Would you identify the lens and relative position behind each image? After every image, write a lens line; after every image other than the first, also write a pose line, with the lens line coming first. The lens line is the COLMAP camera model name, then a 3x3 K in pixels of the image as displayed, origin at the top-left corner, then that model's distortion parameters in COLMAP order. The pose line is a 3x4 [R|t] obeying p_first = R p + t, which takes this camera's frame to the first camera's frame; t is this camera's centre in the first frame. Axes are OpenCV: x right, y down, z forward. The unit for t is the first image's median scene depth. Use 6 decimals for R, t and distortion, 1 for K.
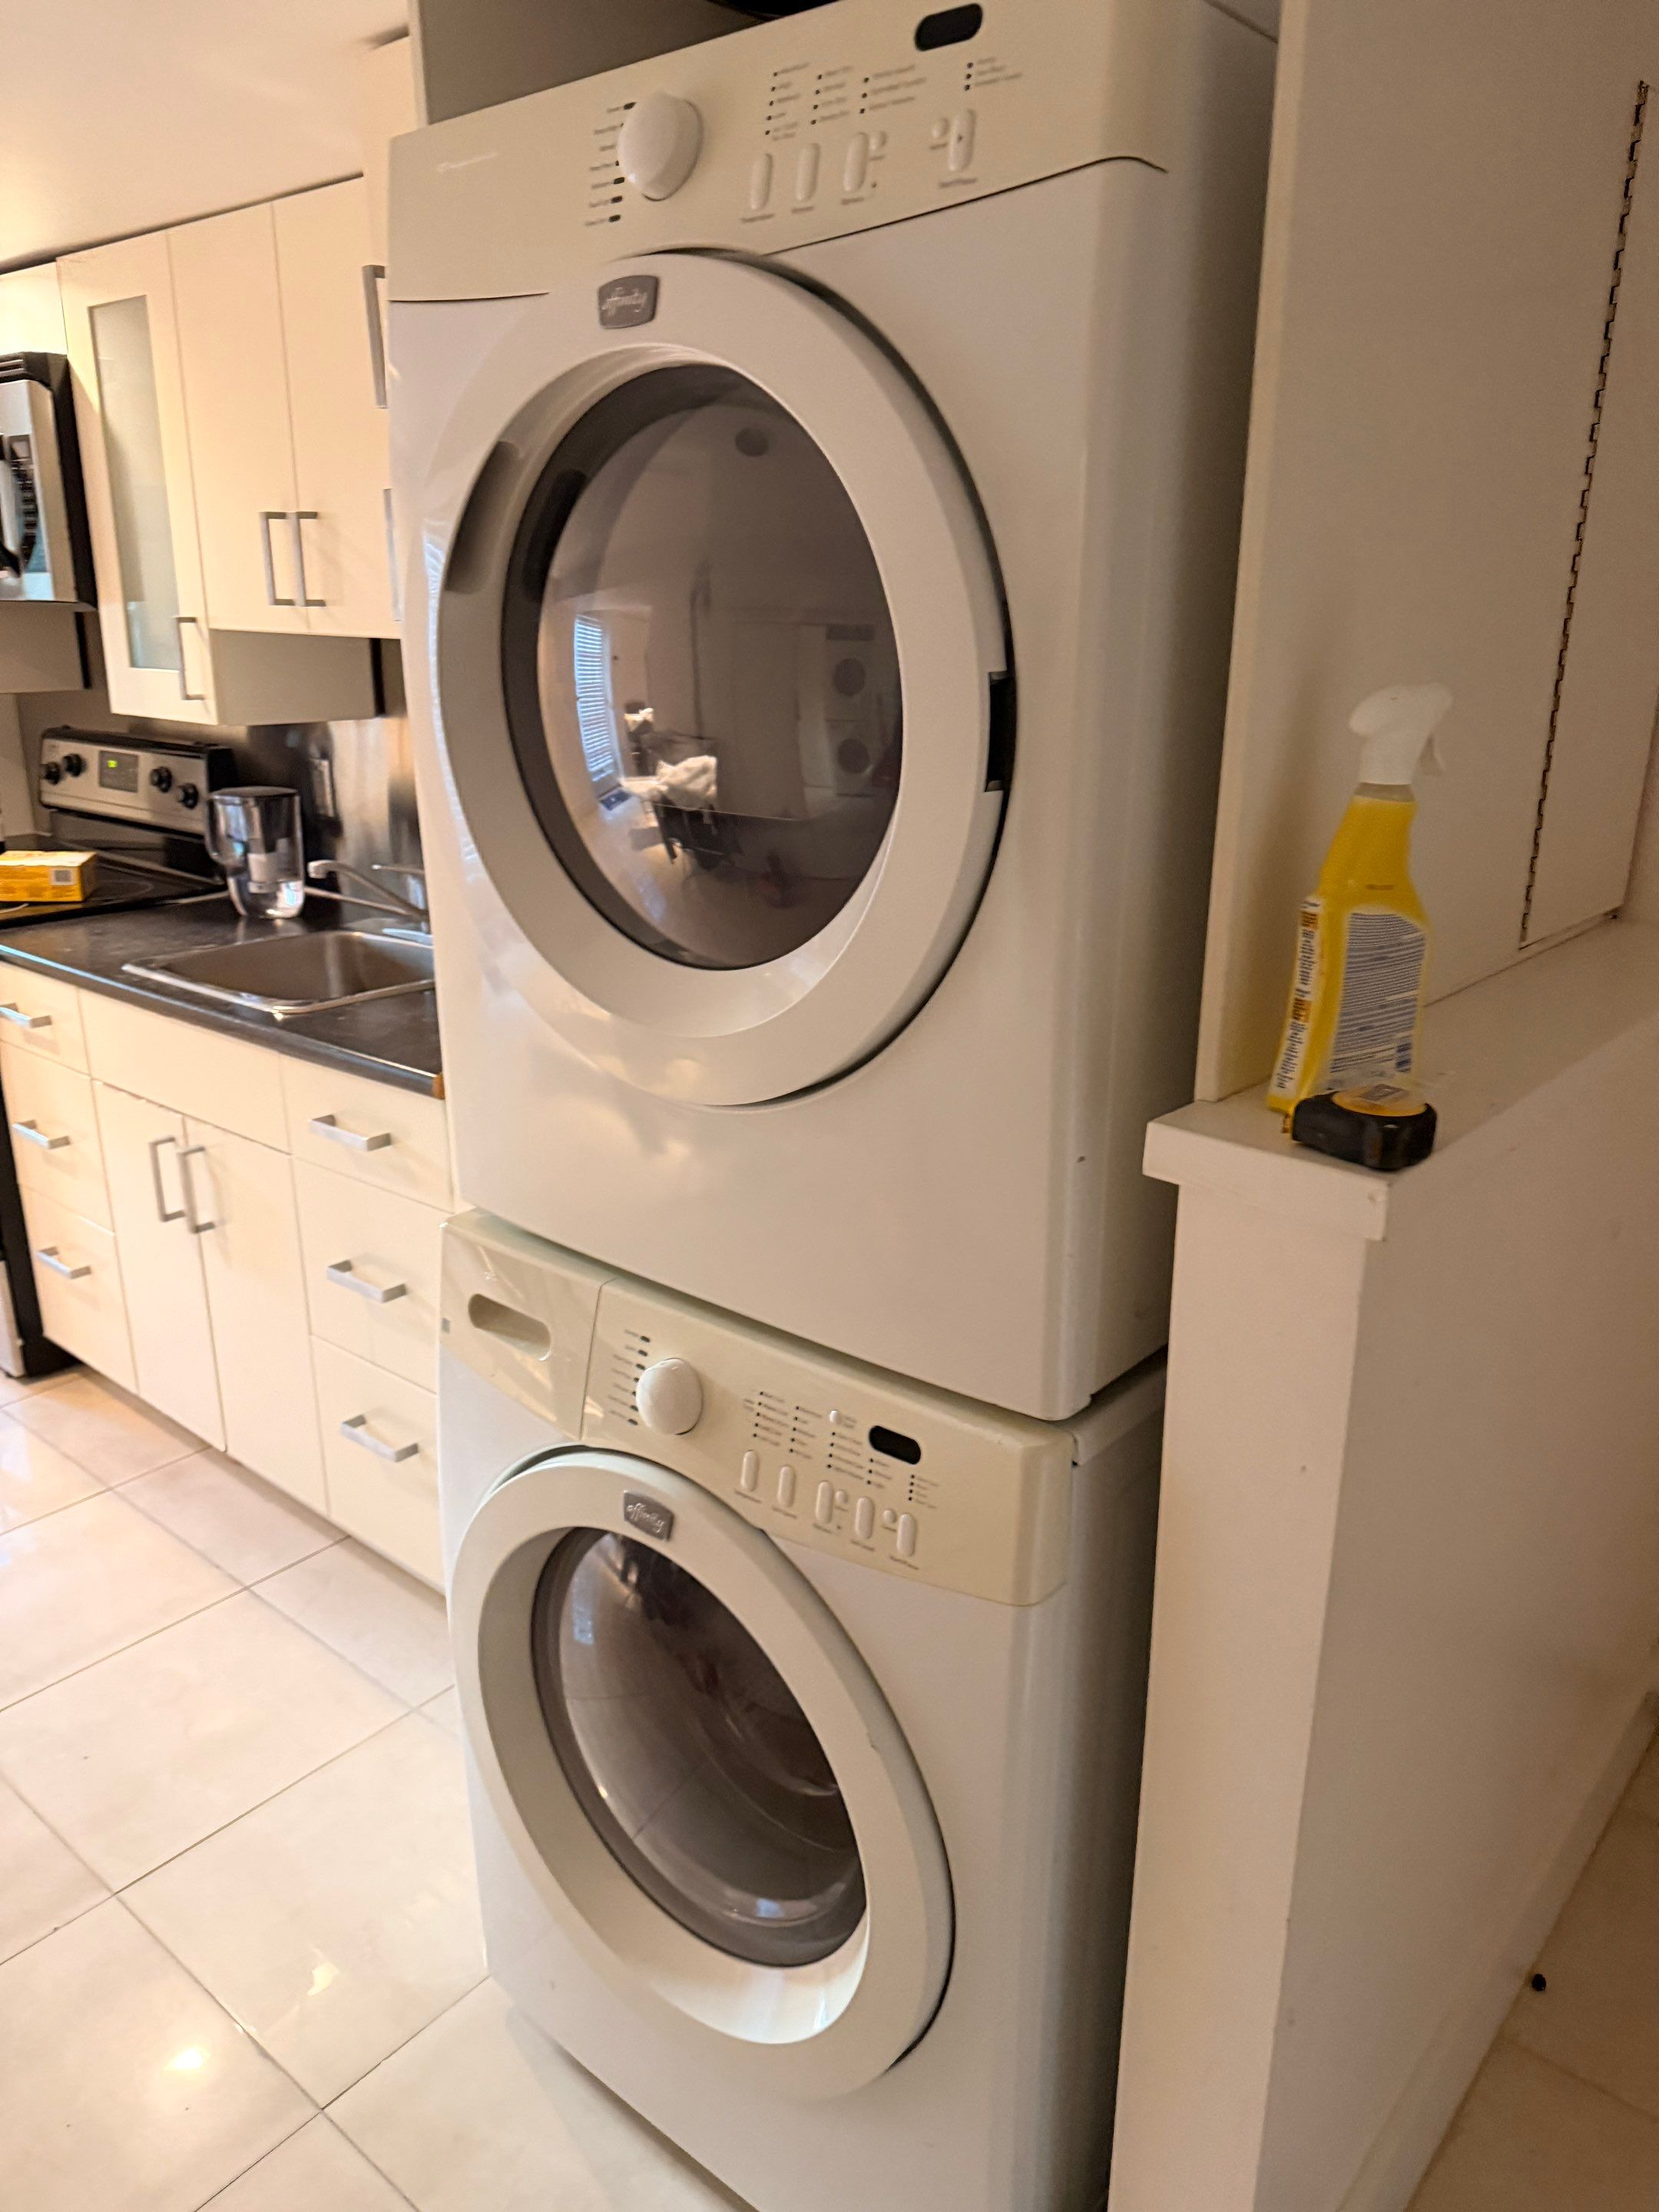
lens RADIAL K [[1577.0, 0, 827.2], [0, 1577.0, 1119.9], [0, 0, 1]] dist [0.015879, -0.043688]
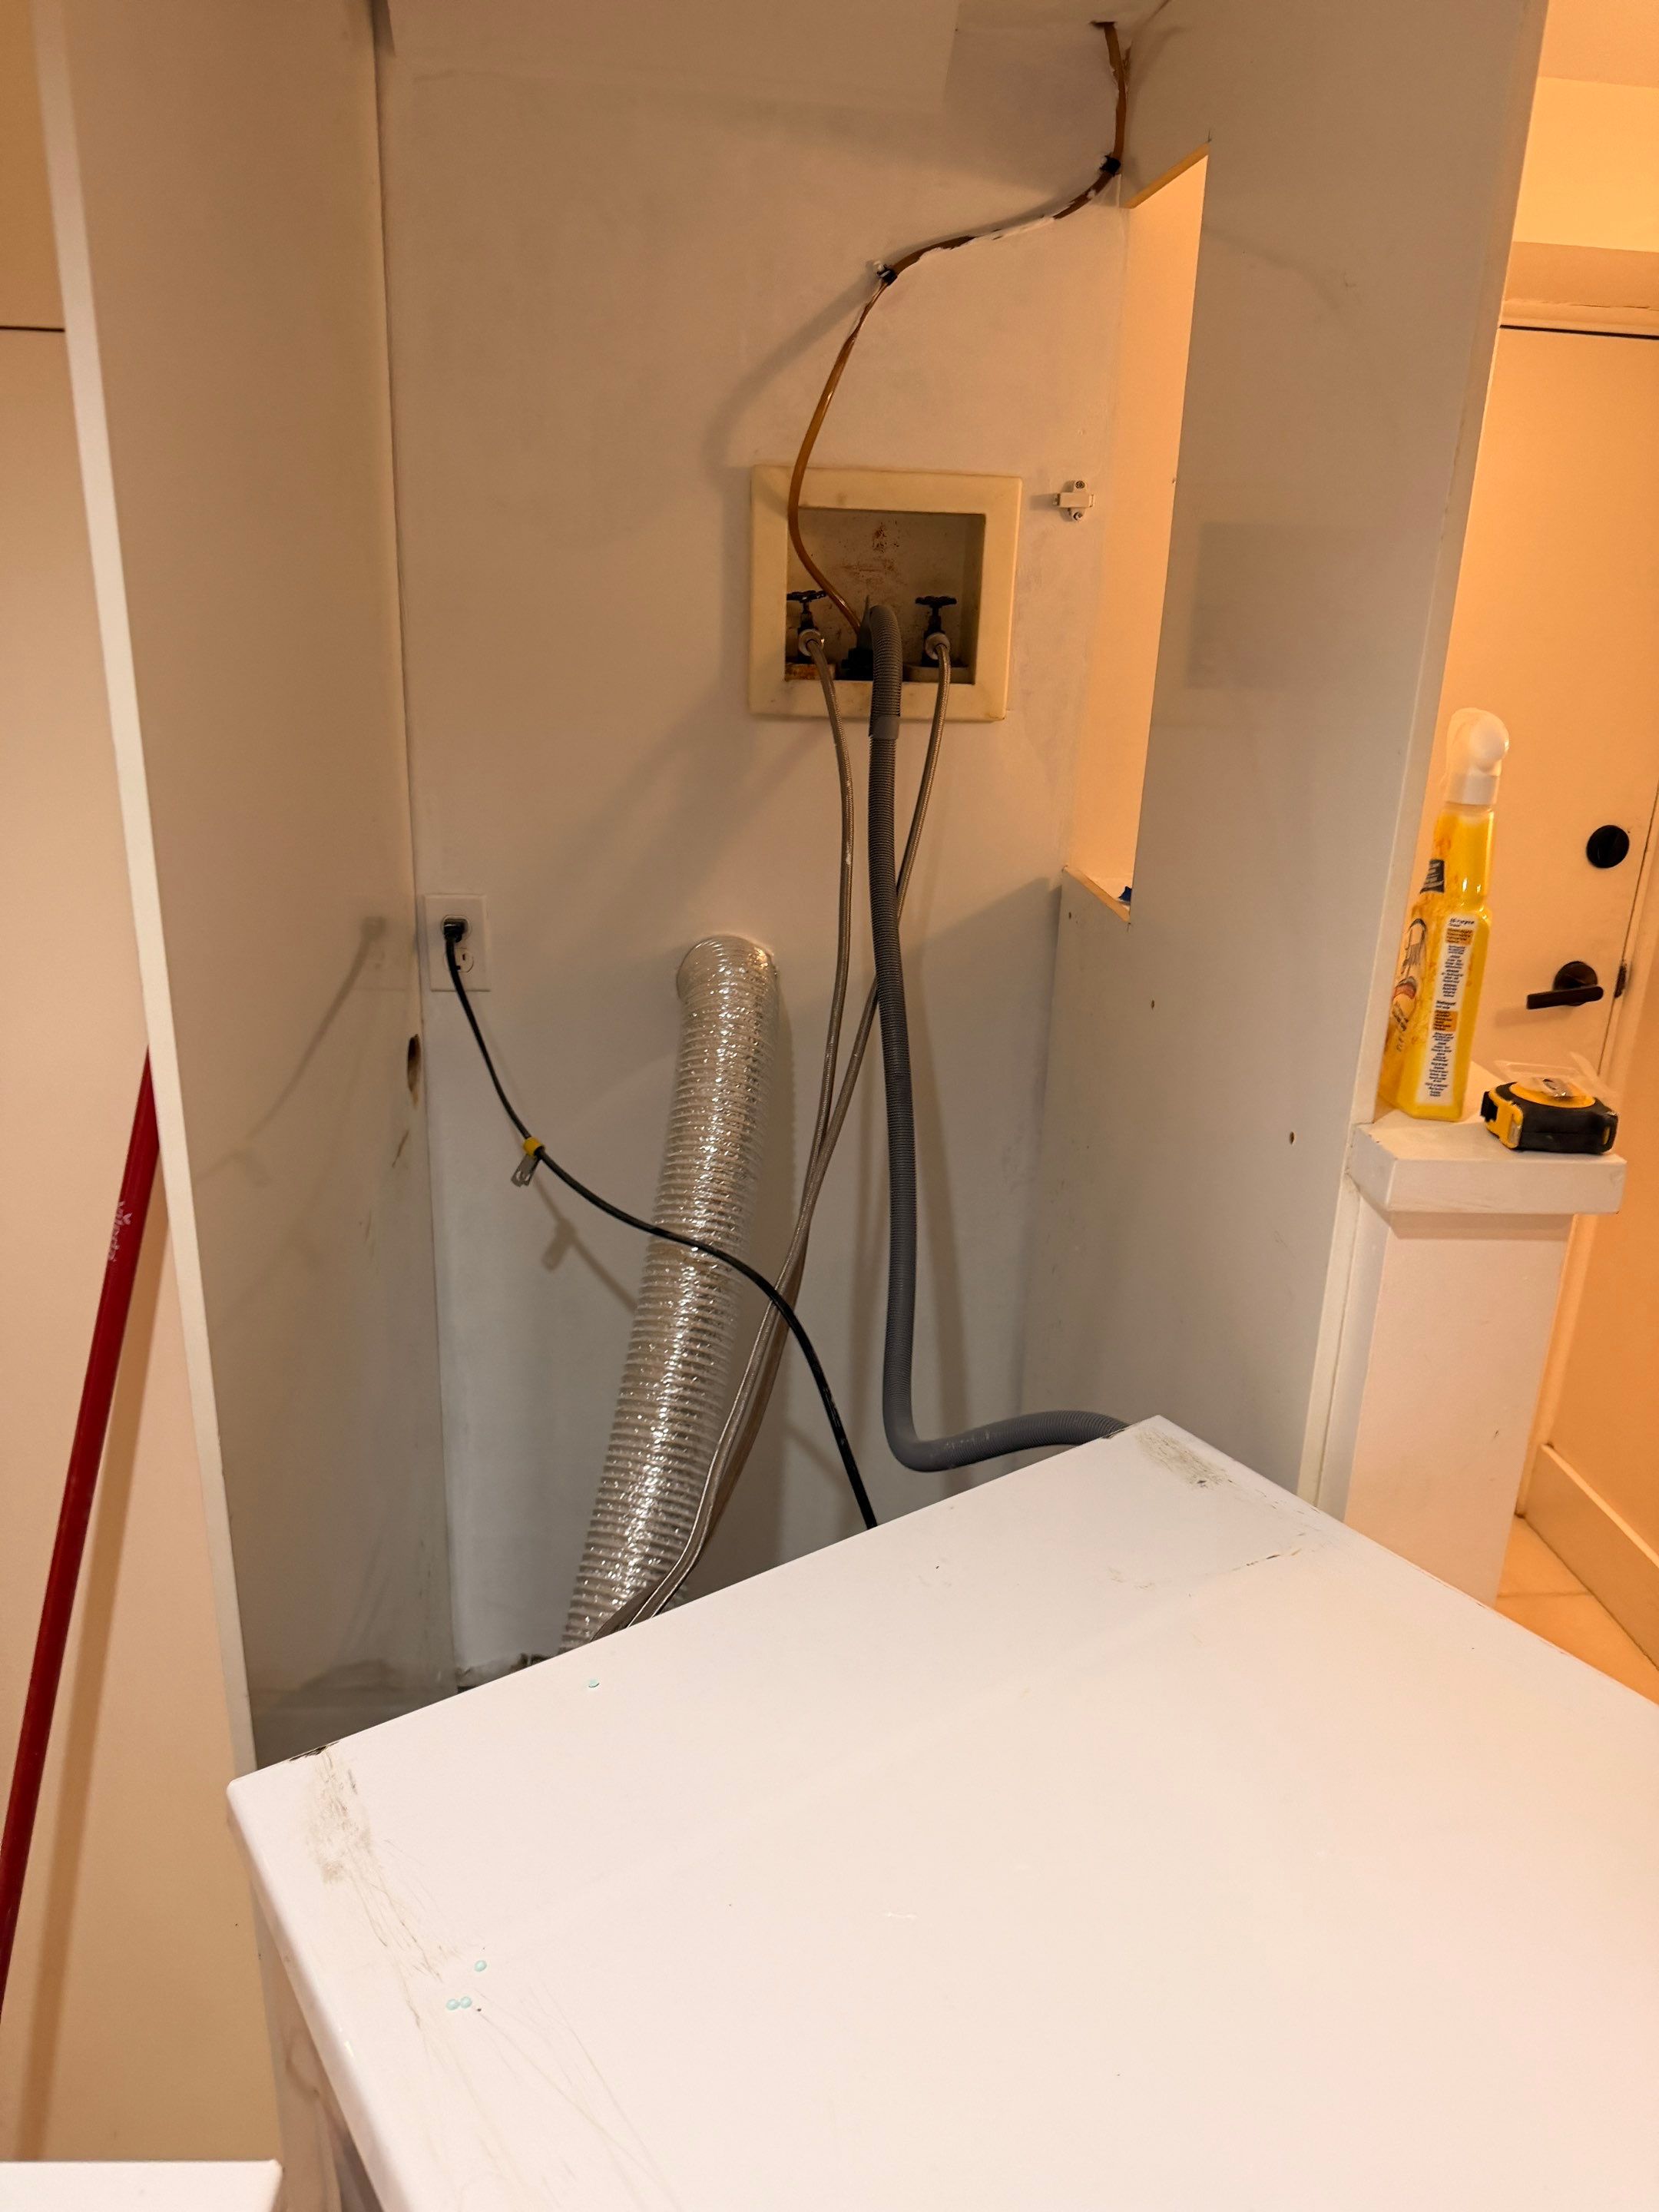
lens RADIAL K [[1577.0, 0, 810.1], [0, 1577.0, 1092.6], [0, 0, 1]] dist [0.015879, -0.043688]
pose [[0.691968, -0.210373, 0.690597, -0.725817], [0.196651, 0.975353, 0.100075, -0.210296], [-0.694628, 0.066558, 0.716283, 0.541069]]
